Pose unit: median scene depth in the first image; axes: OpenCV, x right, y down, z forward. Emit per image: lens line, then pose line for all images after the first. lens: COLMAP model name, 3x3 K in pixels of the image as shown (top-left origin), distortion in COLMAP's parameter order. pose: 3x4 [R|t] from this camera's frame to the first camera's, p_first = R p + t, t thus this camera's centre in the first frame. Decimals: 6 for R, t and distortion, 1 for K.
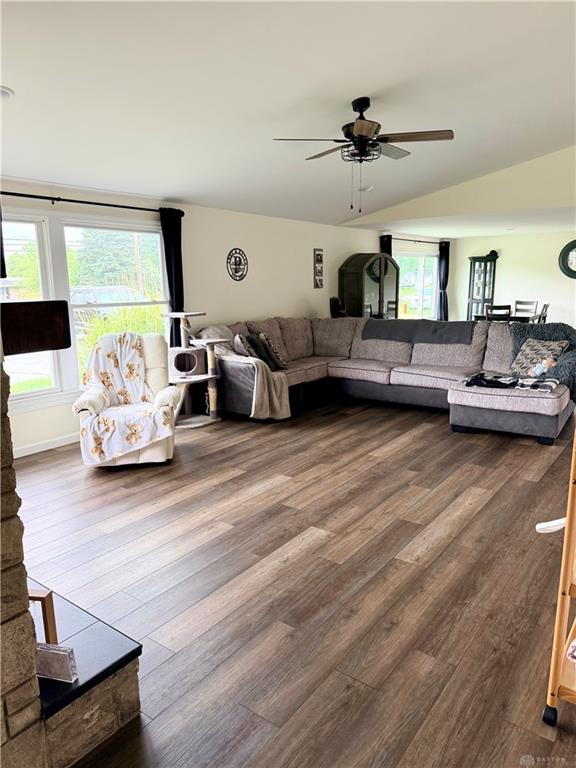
lens RADIAL K [[539.4, 0, 284.9], [0, 539.4, 383.1], [0, 0, 1]] dist [0.030812, -0.016172]
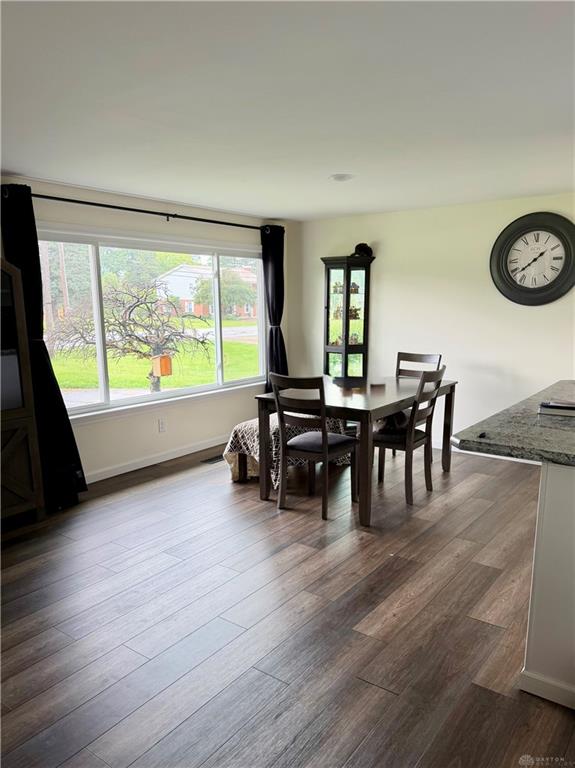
lens RADIAL K [[539.4, 0, 290.6], [0, 539.4, 385.4], [0, 0, 1]] dist [0.030812, -0.016172]
pose [[0.999934, 0.010549, -0.004488, 0.699655], [-0.010678, 0.999500, -0.029752, -0.227446], [0.004172, 0.029798, 0.999547, 1.138096]]
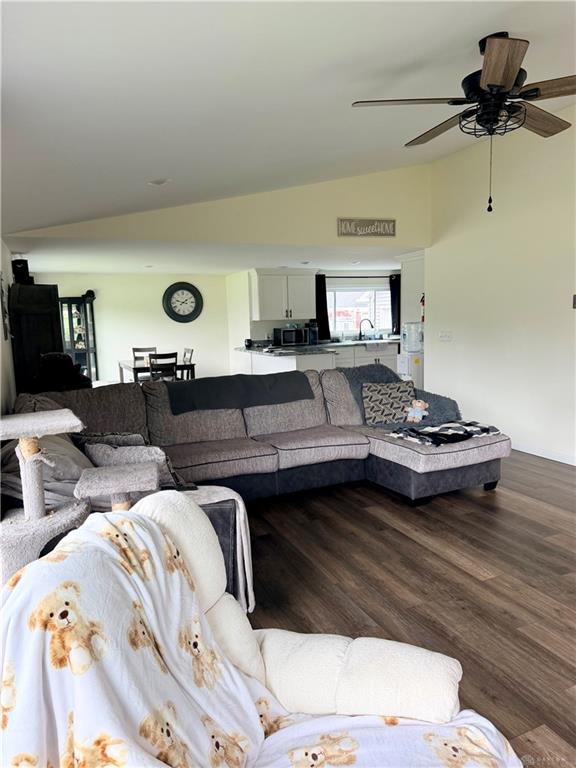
lens RADIAL K [[539.4, 0, 288.4], [0, 539.4, 381.5], [0, 0, 1]] dist [0.030812, -0.016172]
pose [[0.482298, -0.103476, 0.869874, -0.447279], [0.183099, 0.982974, 0.015411, -0.137841], [-0.856658, 0.151841, 0.493033, 0.758198]]
